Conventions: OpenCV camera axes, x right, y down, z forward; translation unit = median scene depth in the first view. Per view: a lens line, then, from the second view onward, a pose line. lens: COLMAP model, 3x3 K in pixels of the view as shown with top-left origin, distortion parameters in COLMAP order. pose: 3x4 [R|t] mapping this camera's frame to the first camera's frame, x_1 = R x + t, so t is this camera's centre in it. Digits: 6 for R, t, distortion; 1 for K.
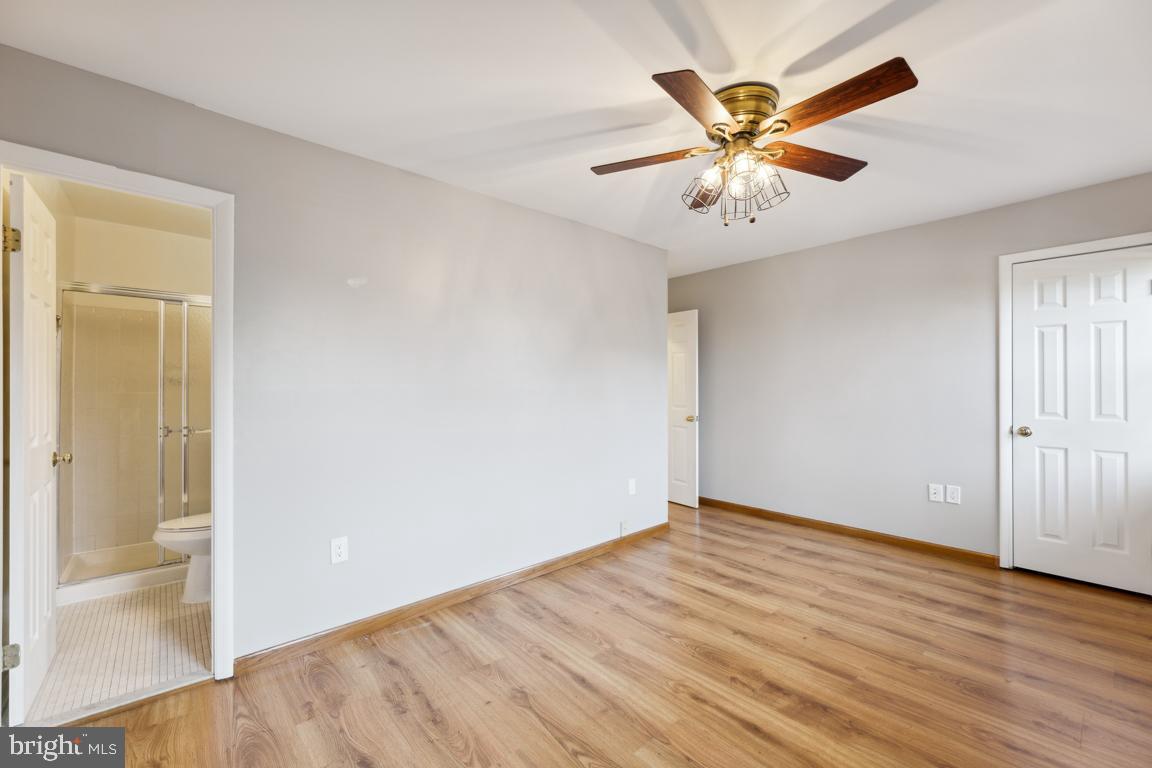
lens RADIAL K [[476.4, 0, 584.3], [0, 476.4, 386.7], [0, 0, 1]] dist [-0.000700, 0.000020]
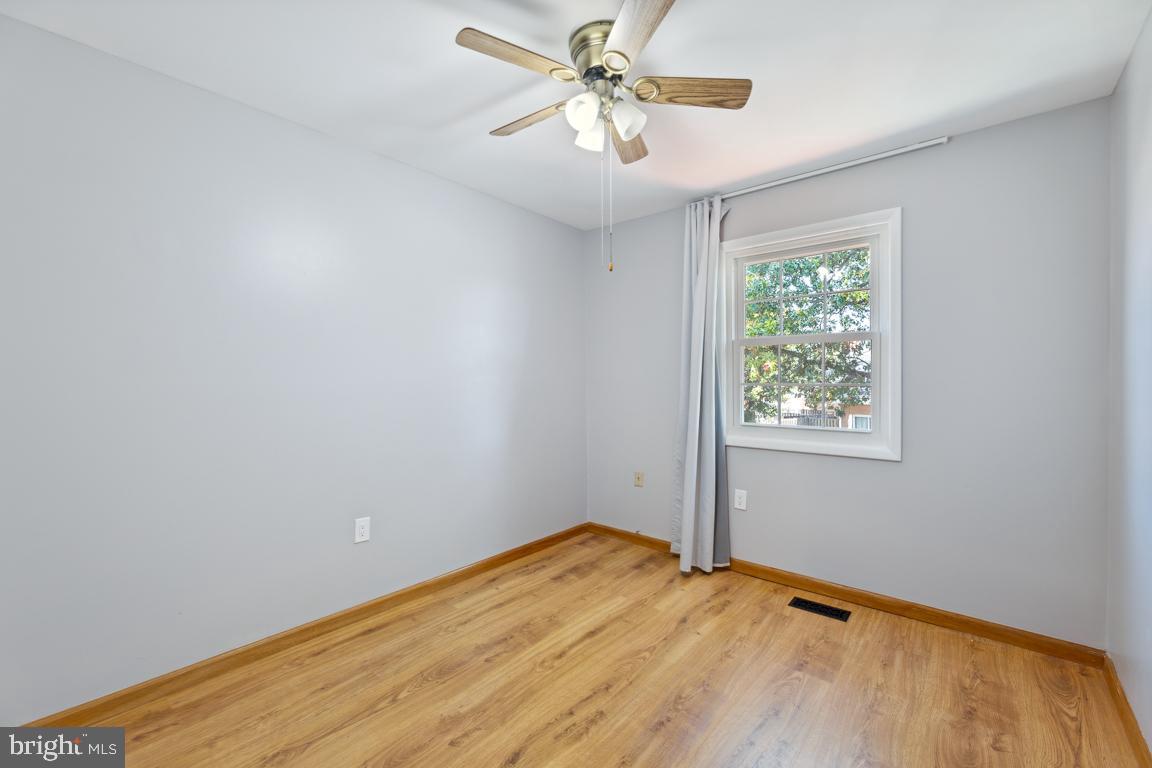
lens RADIAL K [[485.0, 0, 578.9], [0, 485.0, 373.5], [0, 0, 1]] dist [0.012413, 0.000188]
pose [[-0.134993, 0.007422, 0.990819, -0.569040], [-0.001961, 0.999968, -0.007758, -0.006893], [-0.990845, -0.002990, -0.134974, 0.683677]]
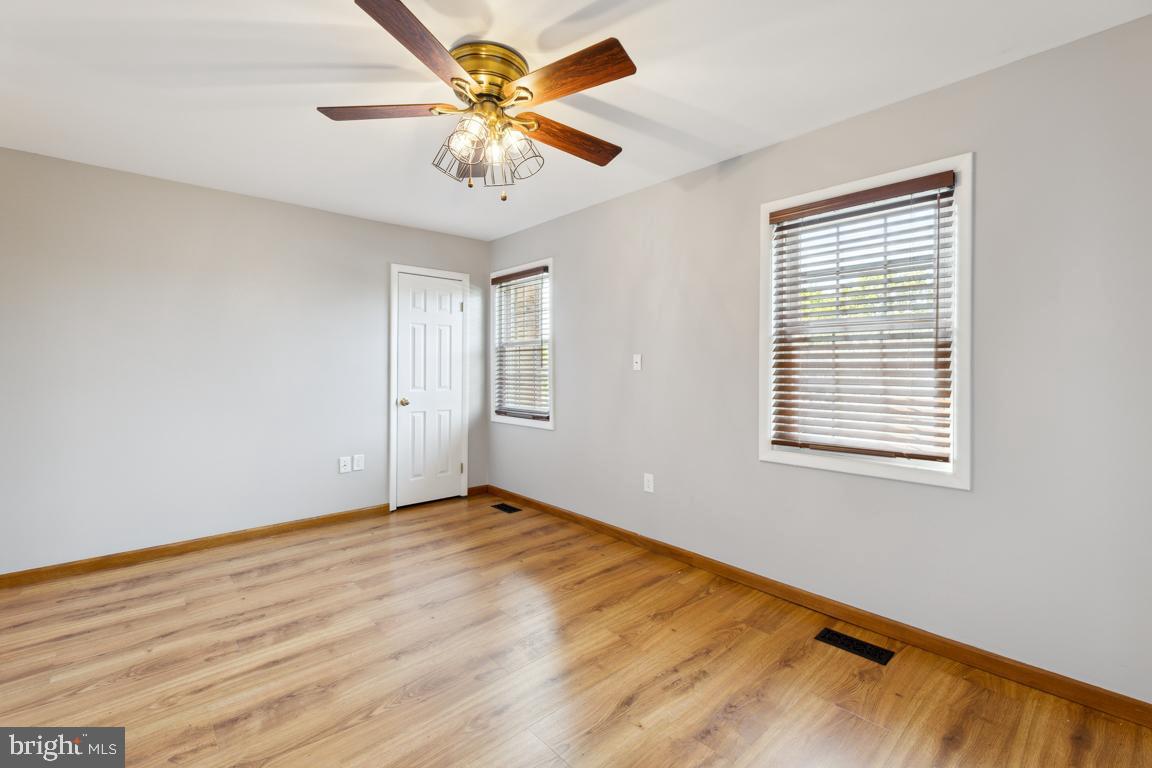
lens RADIAL K [[476.4, 0, 580.5], [0, 476.4, 378.5], [0, 0, 1]] dist [-0.000700, 0.000020]
pose [[0.004510, -0.018965, 0.999810, -0.383915], [-0.000024, 0.999820, 0.018965, 0.004330], [-0.999990, -0.000109, 0.004509, 0.498329]]
